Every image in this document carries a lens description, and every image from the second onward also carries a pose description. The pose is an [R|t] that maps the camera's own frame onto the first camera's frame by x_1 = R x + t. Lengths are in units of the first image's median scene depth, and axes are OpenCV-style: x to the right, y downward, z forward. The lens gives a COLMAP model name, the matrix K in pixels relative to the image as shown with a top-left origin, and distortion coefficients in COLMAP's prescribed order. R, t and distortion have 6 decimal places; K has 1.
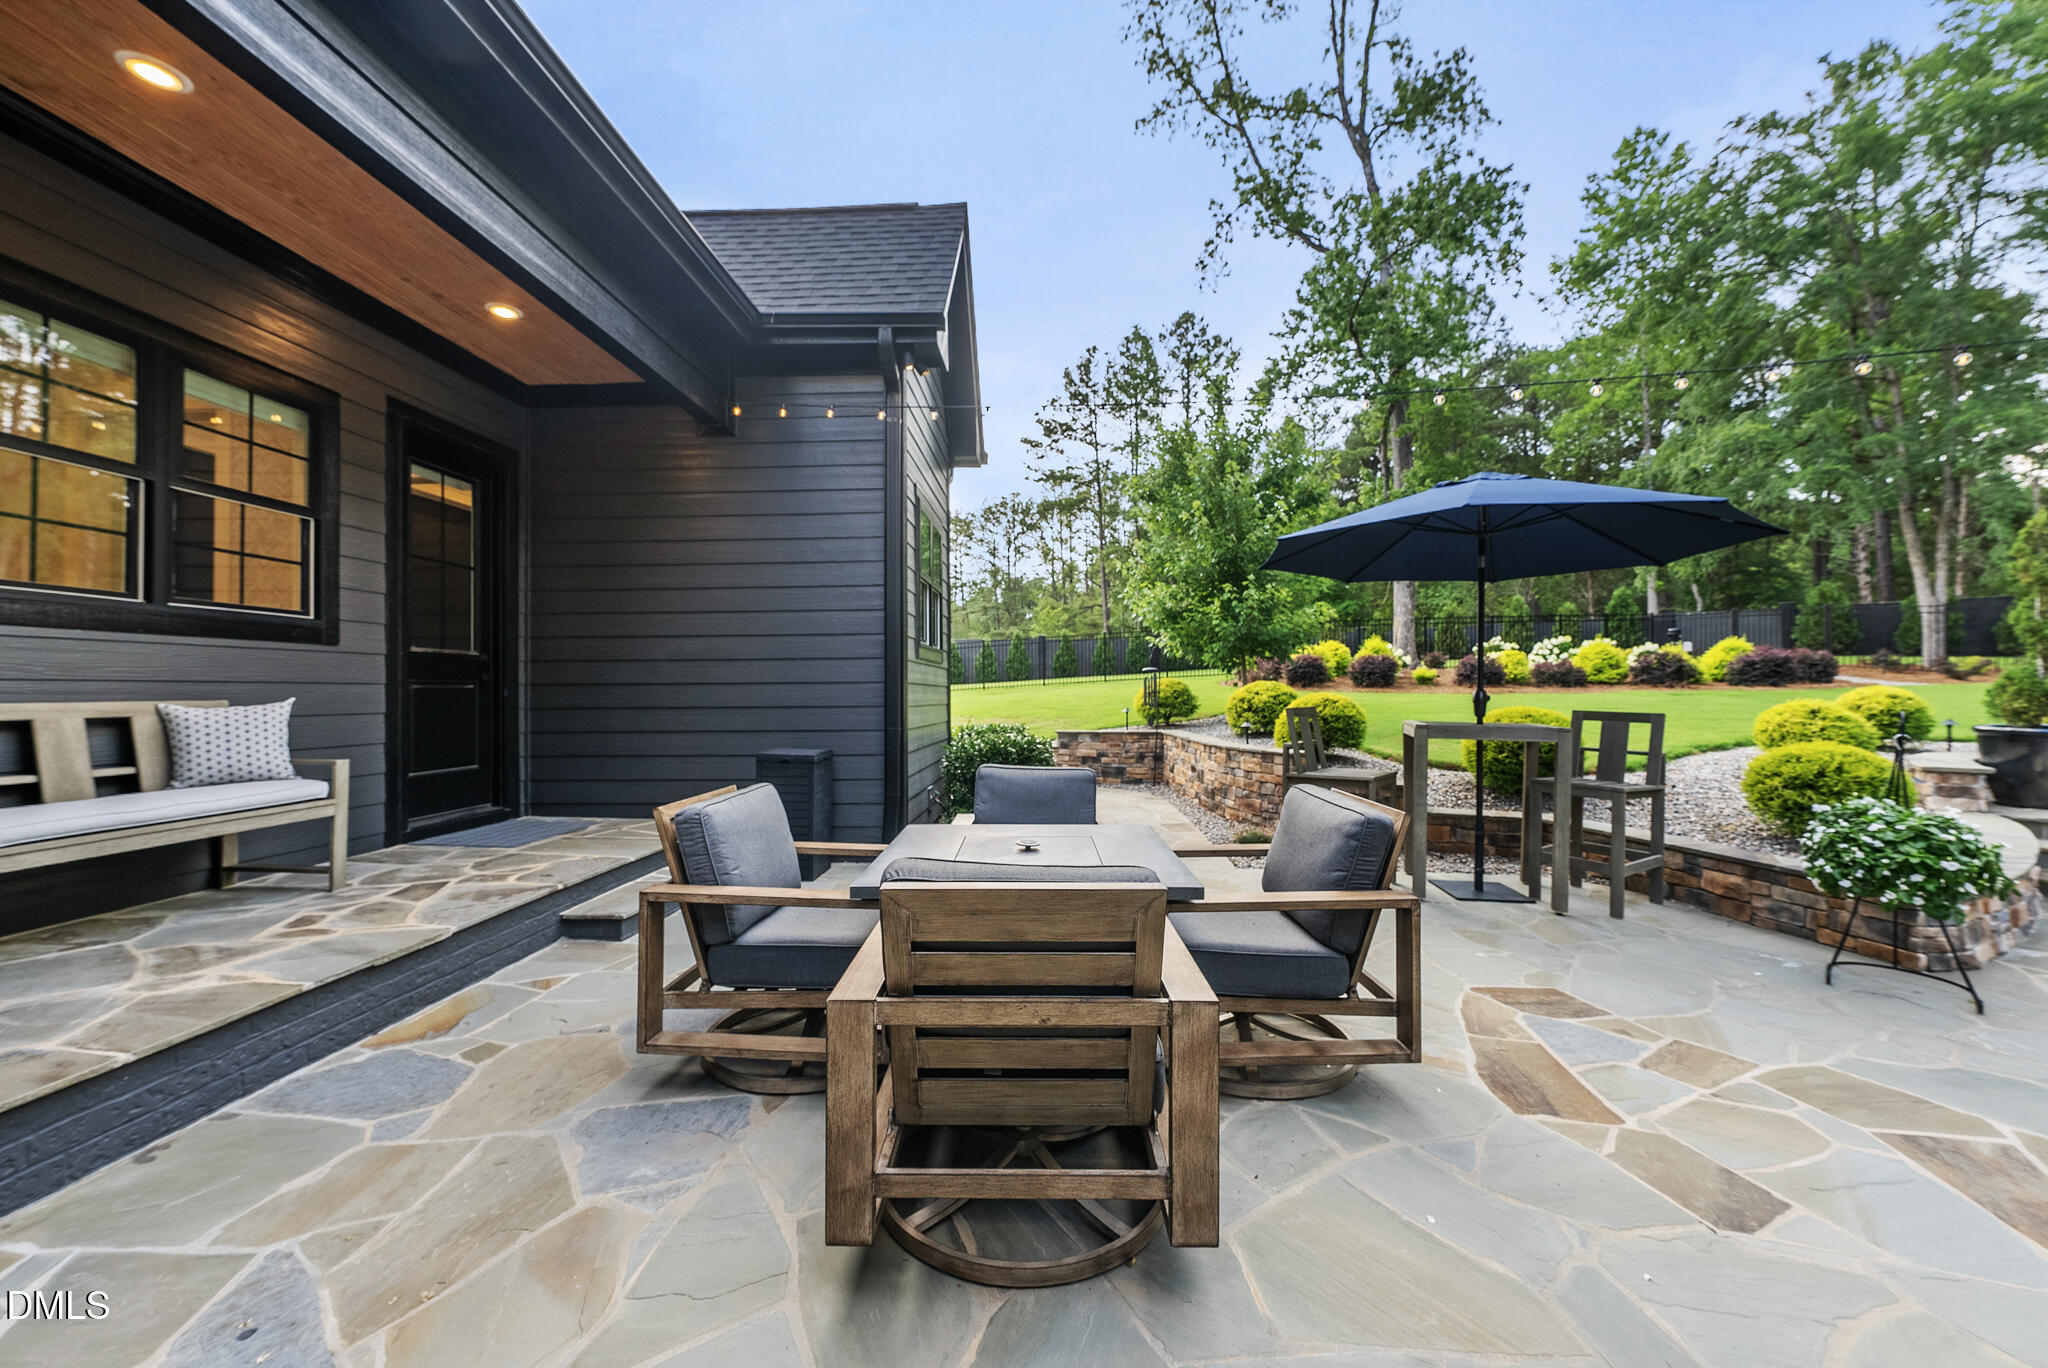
lens RADIAL K [[773.6, 0, 1018.7], [0, 773.6, 688.9], [0, 0, 1]] dist [0.000775, 0.000143]
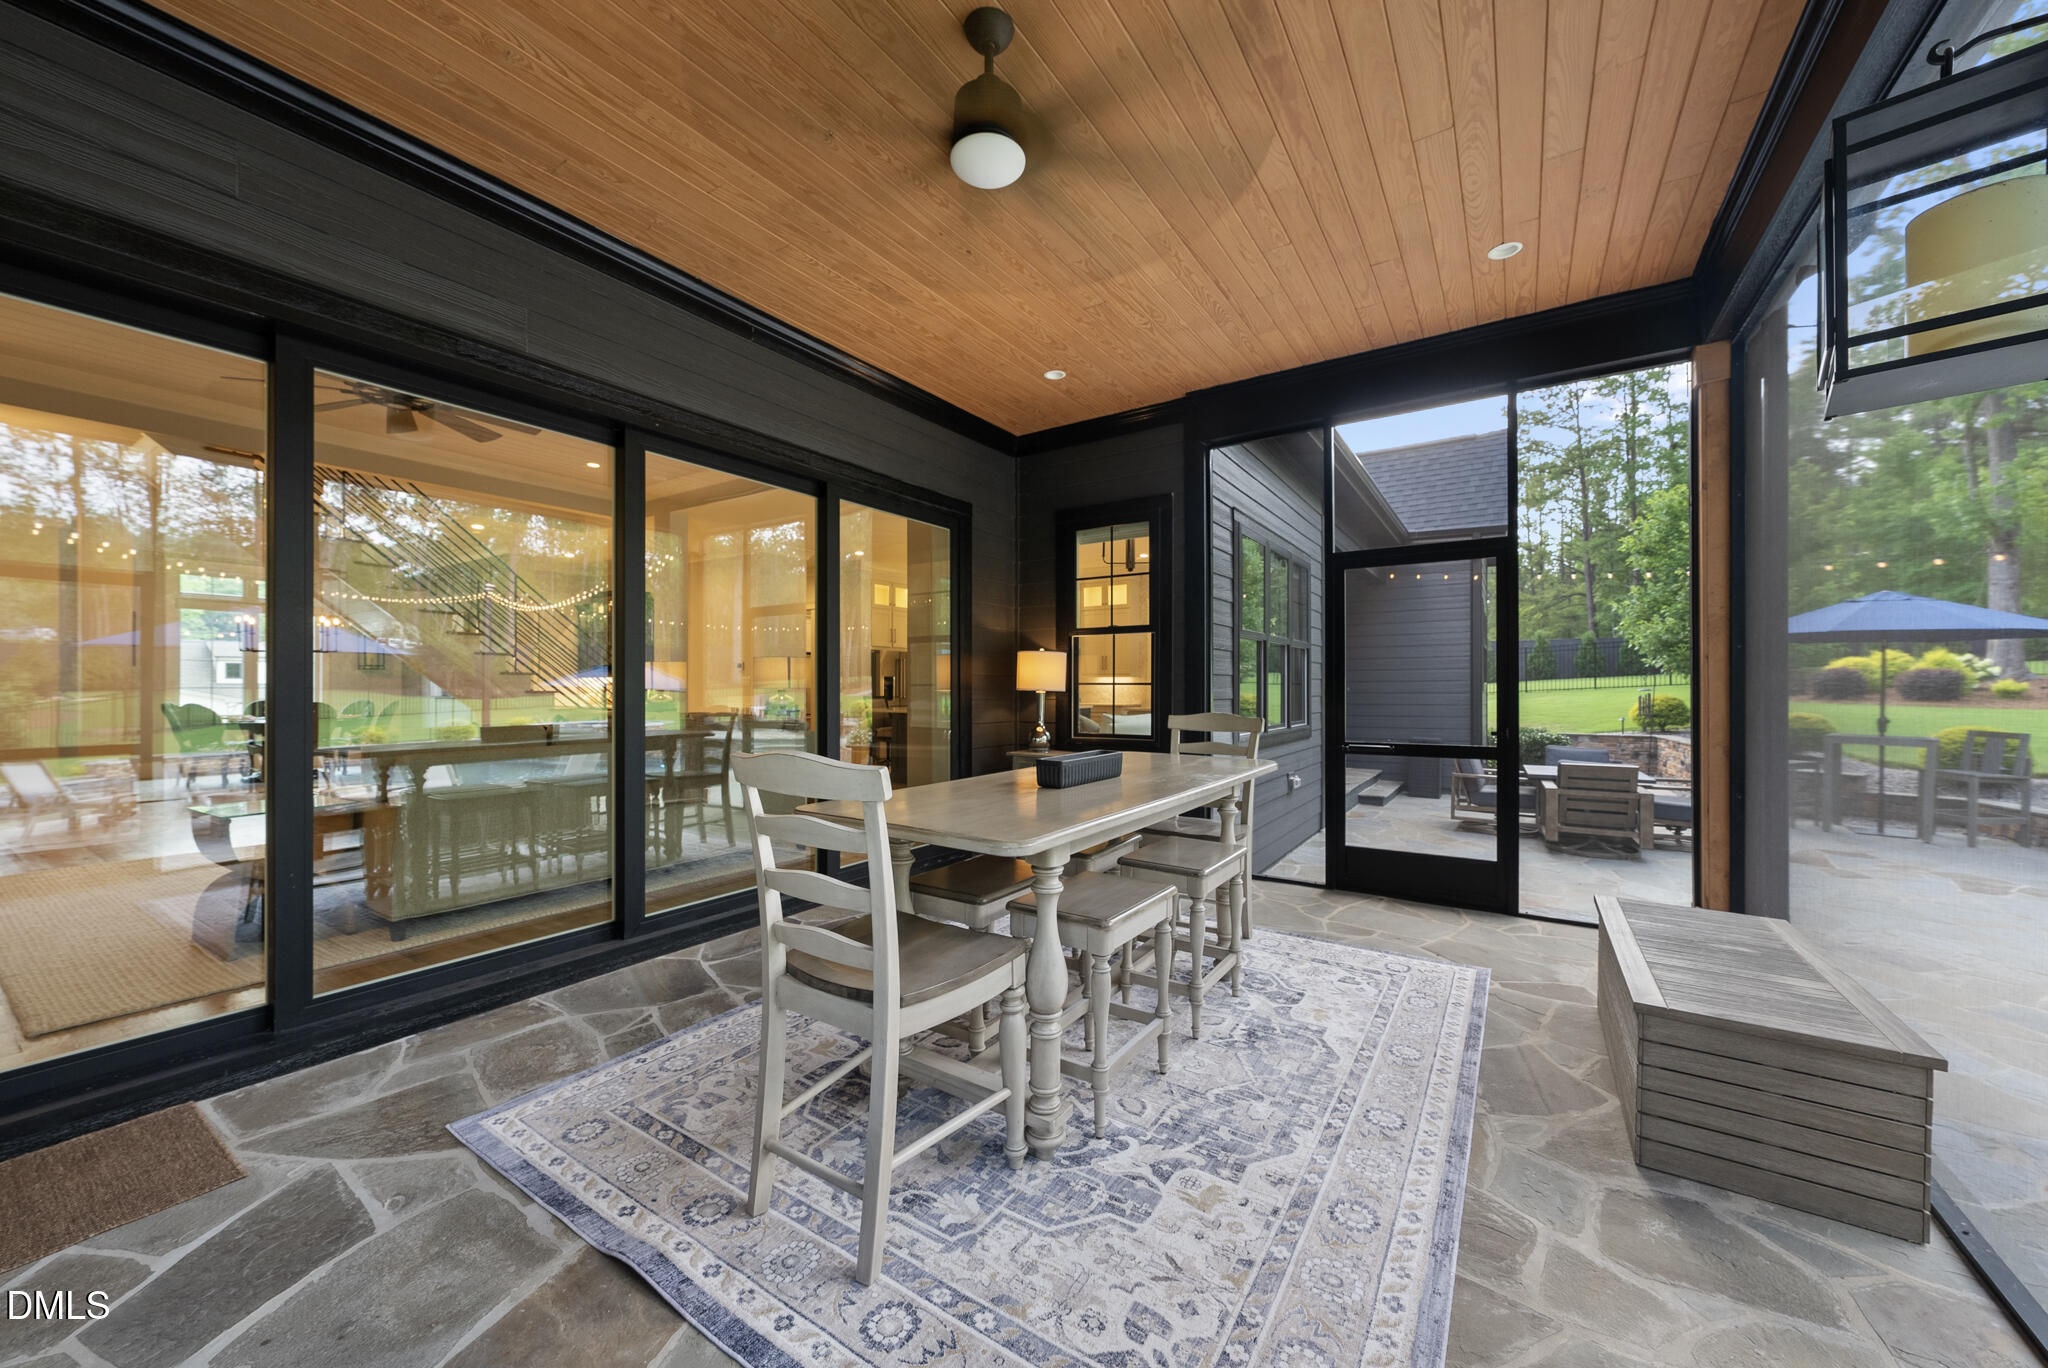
lens RADIAL K [[757.2, 0, 1030.5], [0, 757.2, 683.1], [0, 0, 1]] dist [-0.000580, -0.000155]
pose [[0.867202, 0.001598, -0.497953, -0.081233], [-0.002164, 0.999998, -0.000560, -0.026717], [0.497951, 0.001564, 0.867204, -0.542609]]
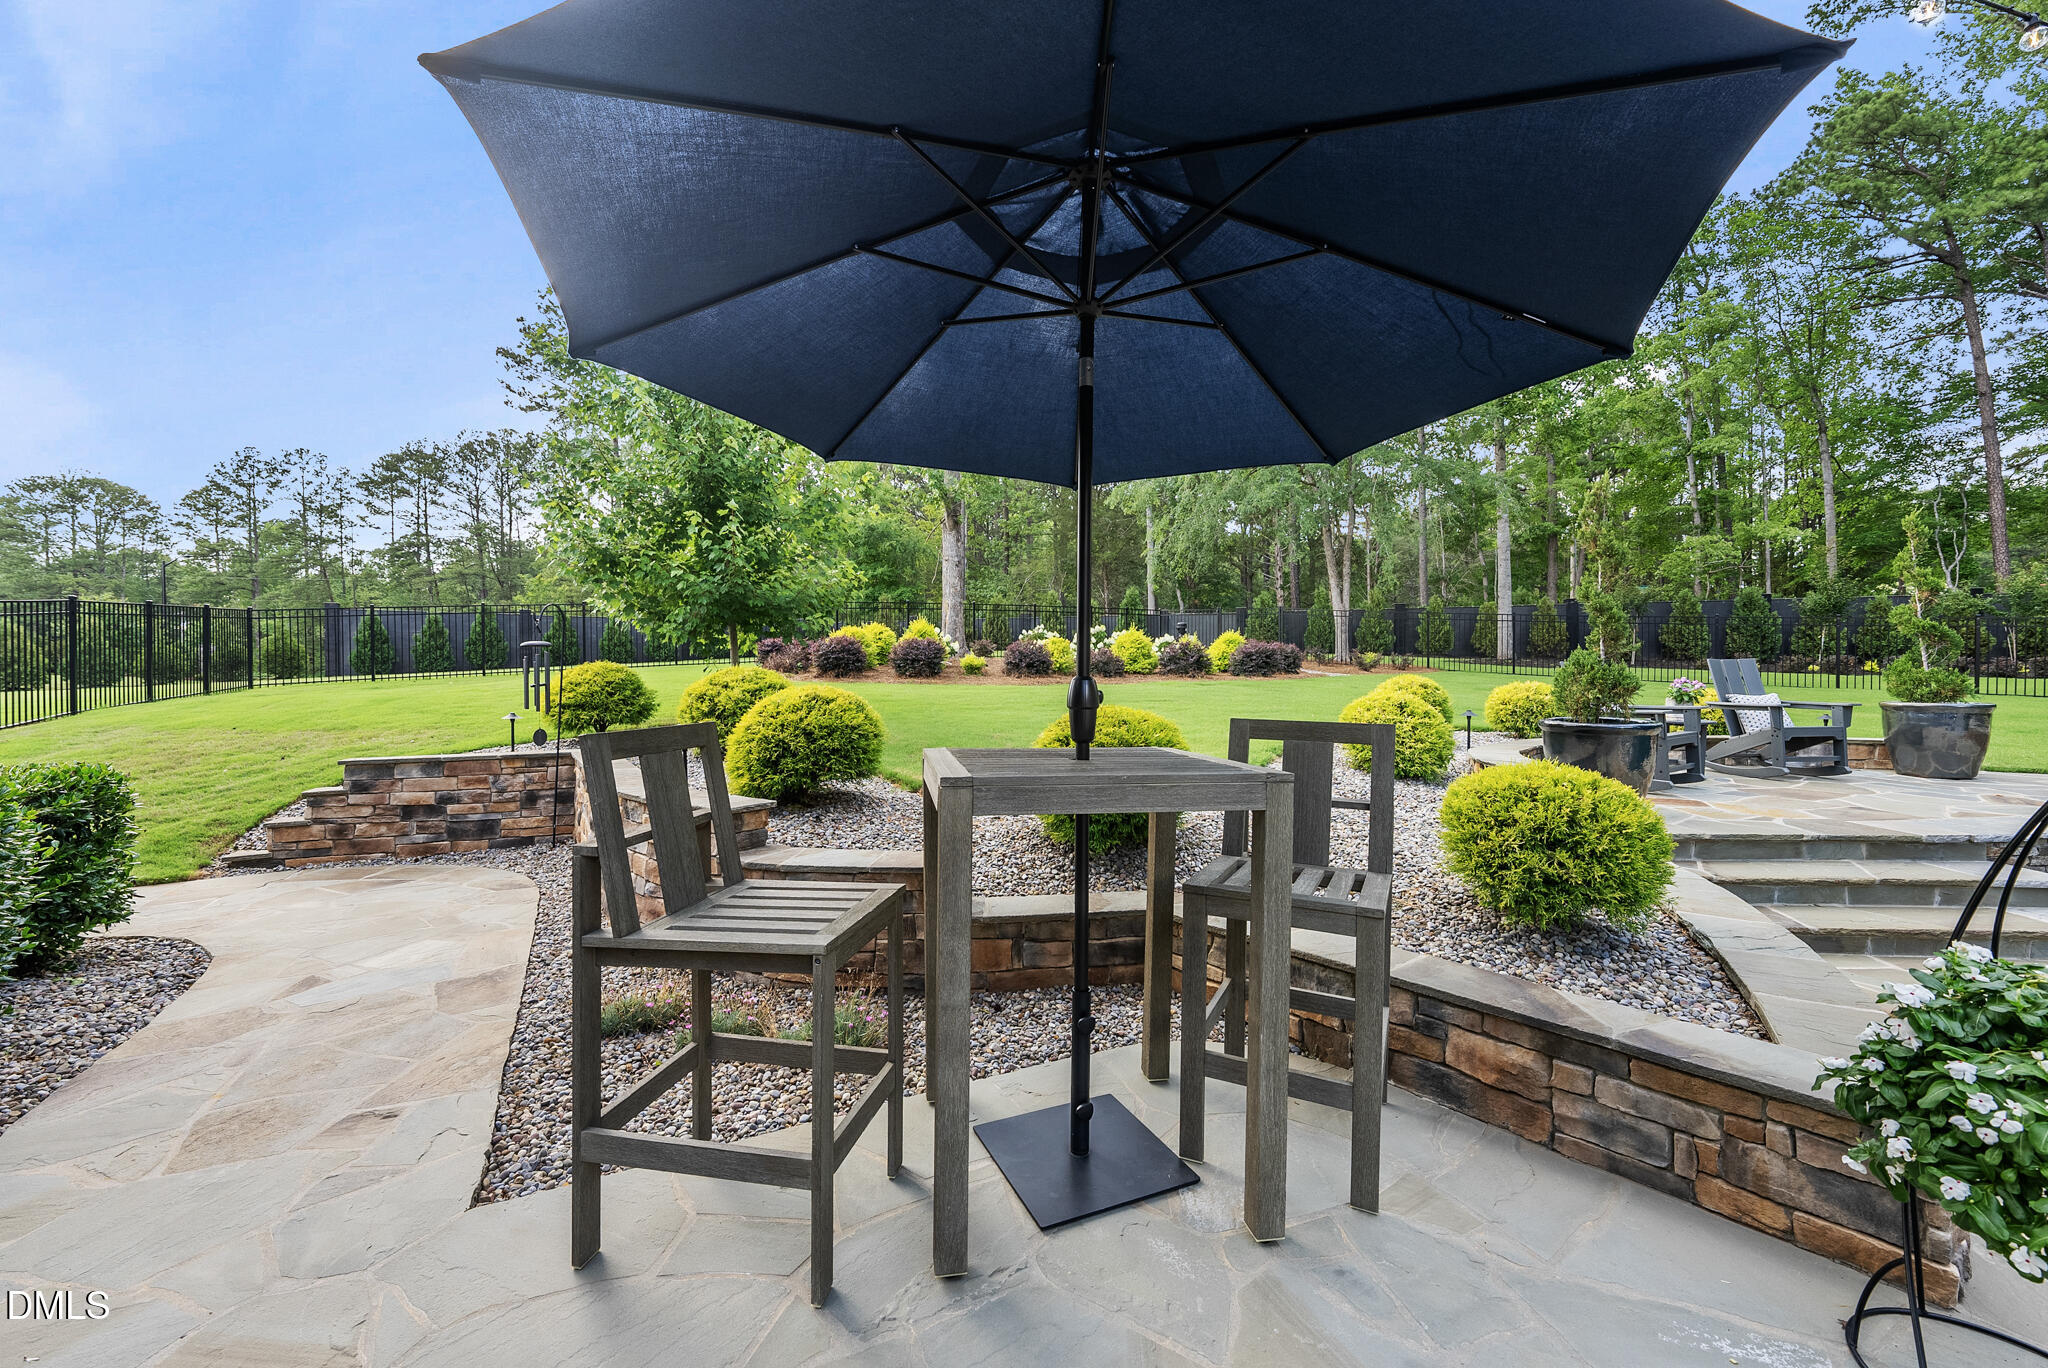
lens RADIAL K [[795.9, 0, 1022.4], [0, 795.9, 679.7], [0, 0, 1]] dist [0.001911, 0.000828]
pose [[0.855853, -0.001127, 0.517217, 0.139299], [0.001705, 0.999998, -0.000642, 0.001219], [-0.517216, 0.001431, 0.855854, 0.261802]]
